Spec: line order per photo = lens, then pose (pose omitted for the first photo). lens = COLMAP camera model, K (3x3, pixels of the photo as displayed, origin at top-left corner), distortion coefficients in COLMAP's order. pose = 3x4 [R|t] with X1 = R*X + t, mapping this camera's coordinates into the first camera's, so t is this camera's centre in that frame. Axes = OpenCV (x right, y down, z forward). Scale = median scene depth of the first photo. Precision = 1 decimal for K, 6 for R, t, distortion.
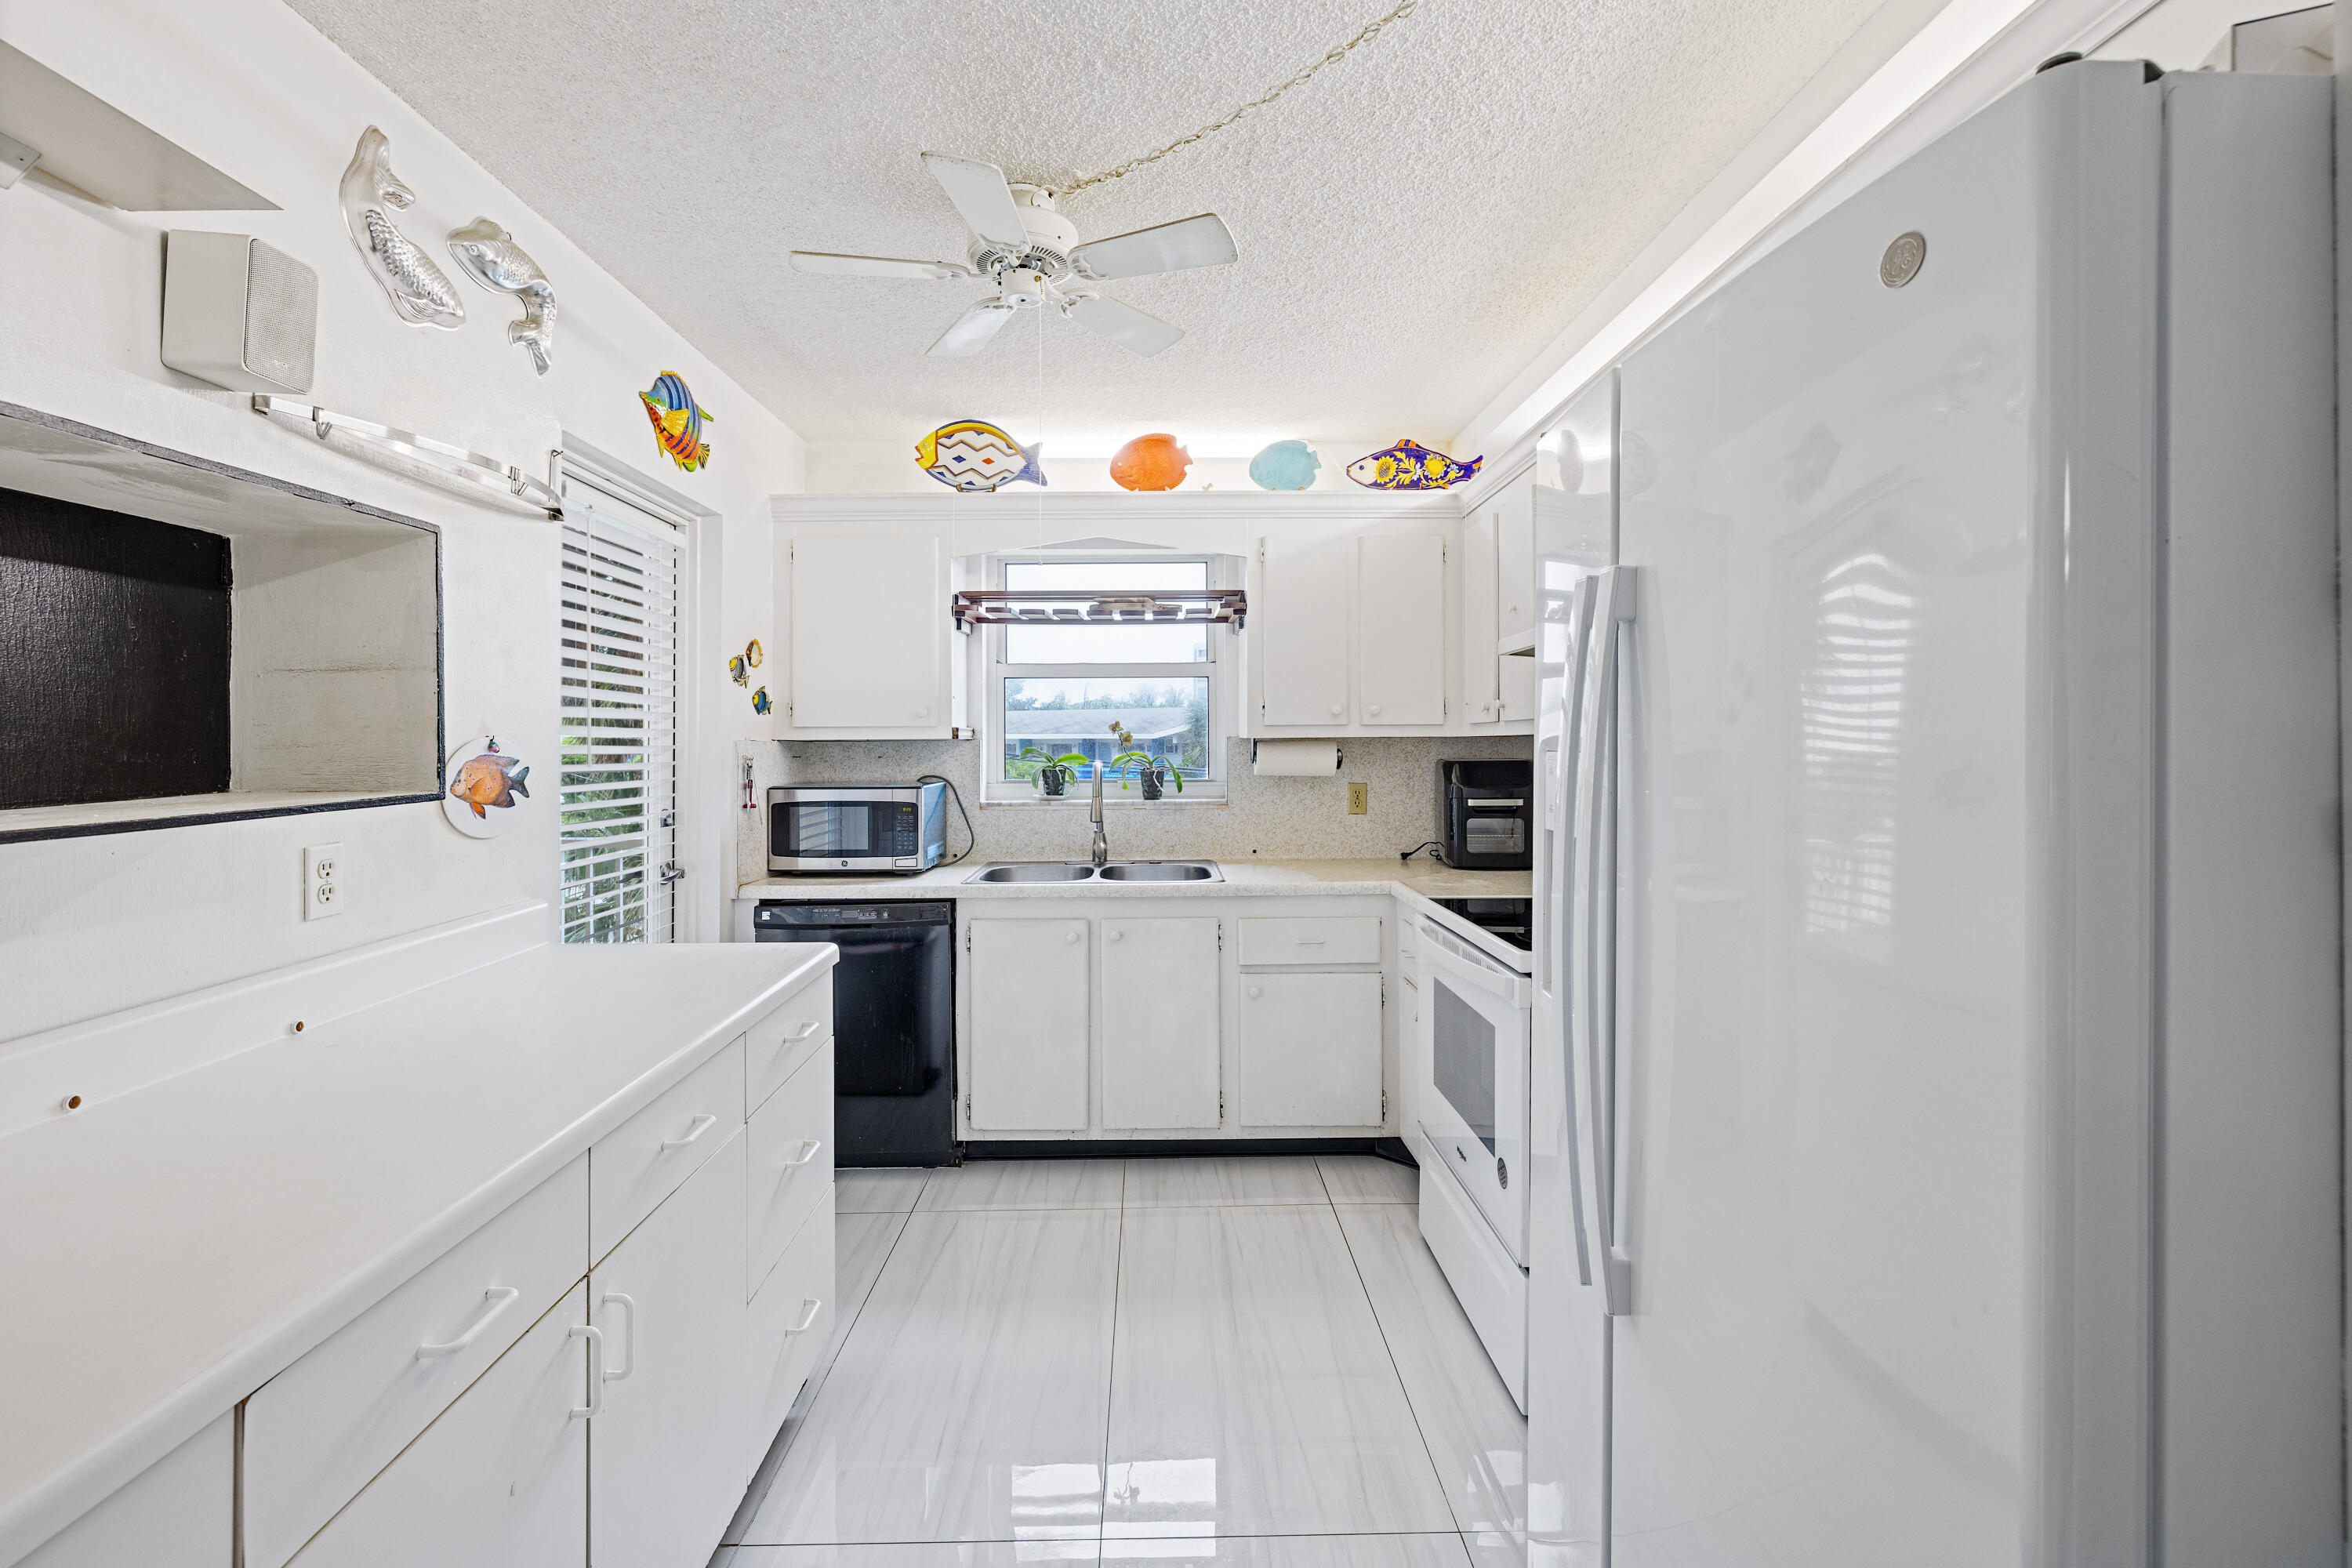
lens RADIAL K [[1006.3, 0, 1164.1], [0, 1006.3, 761.4], [0, 0, 1]] dist [-0.000159, 0.000132]
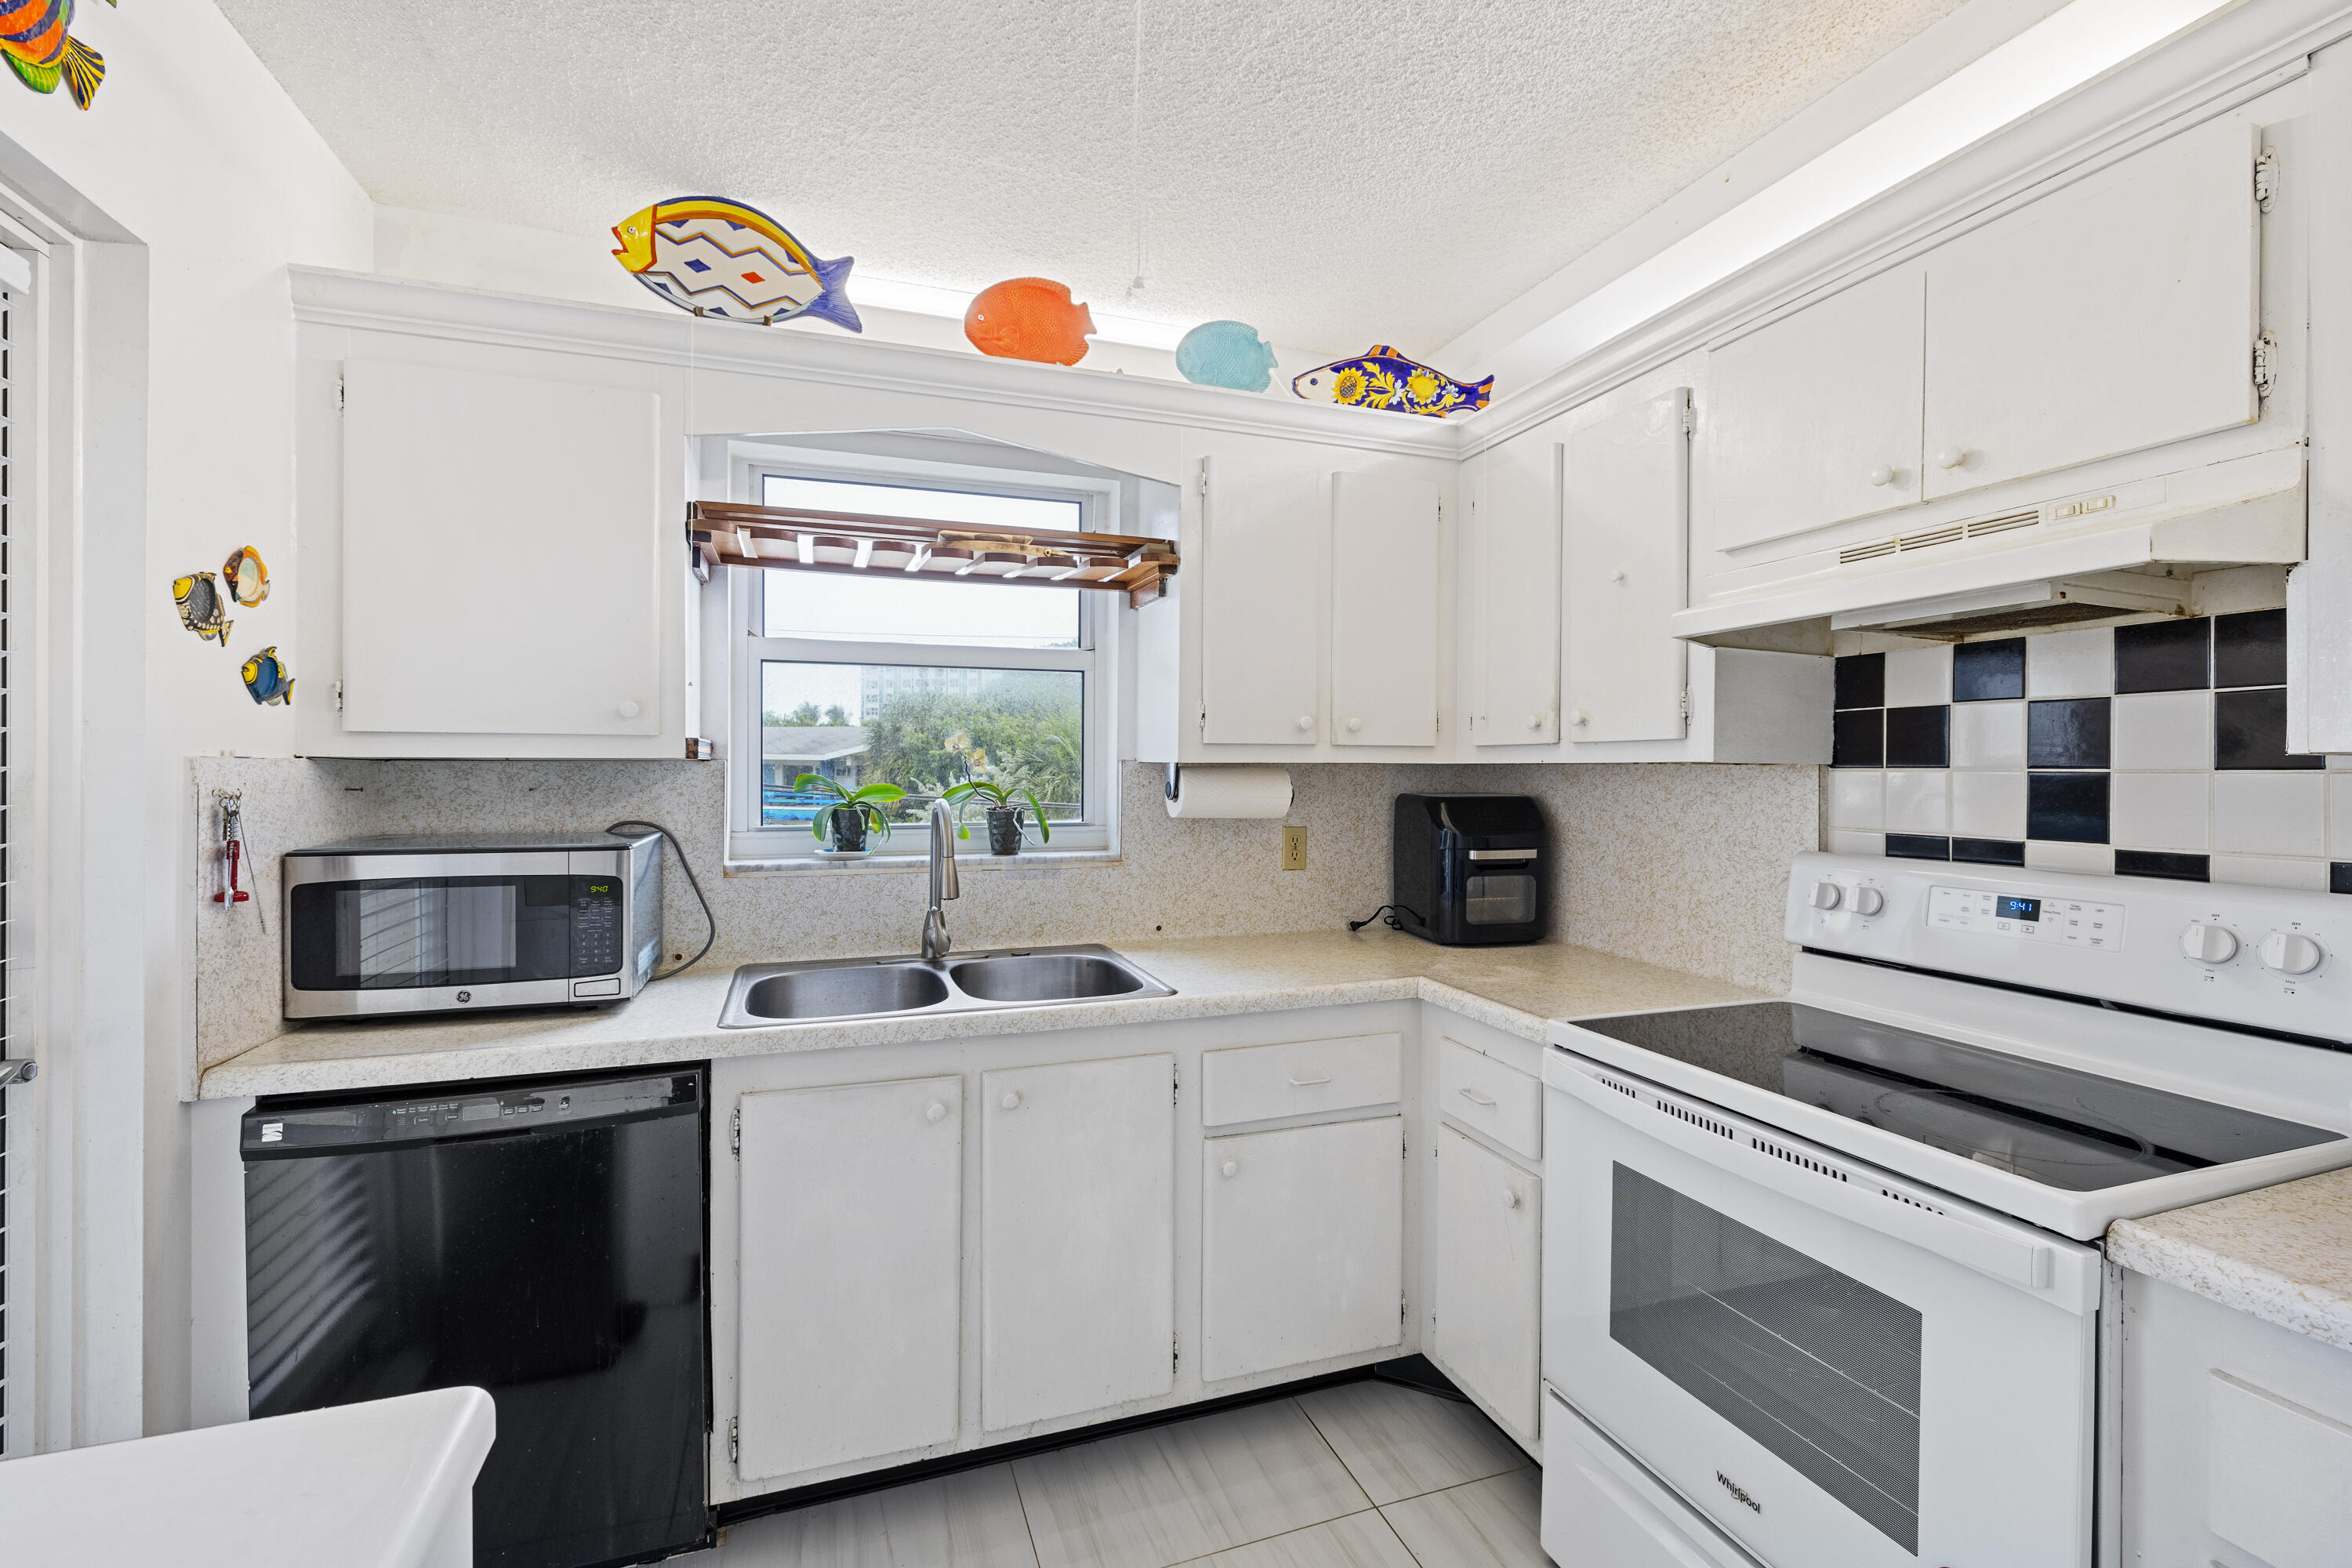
lens RADIAL K [[1016.6, 0, 1171.8], [0, 1016.6, 790.7], [0, 0, 1]] dist [-0.002504, -0.000198]
pose [[0.948714, 0.001670, 0.316130, -0.130652], [-0.003438, 0.999981, 0.005034, -0.008165], [-0.316116, -0.005863, 0.948702, 0.370980]]
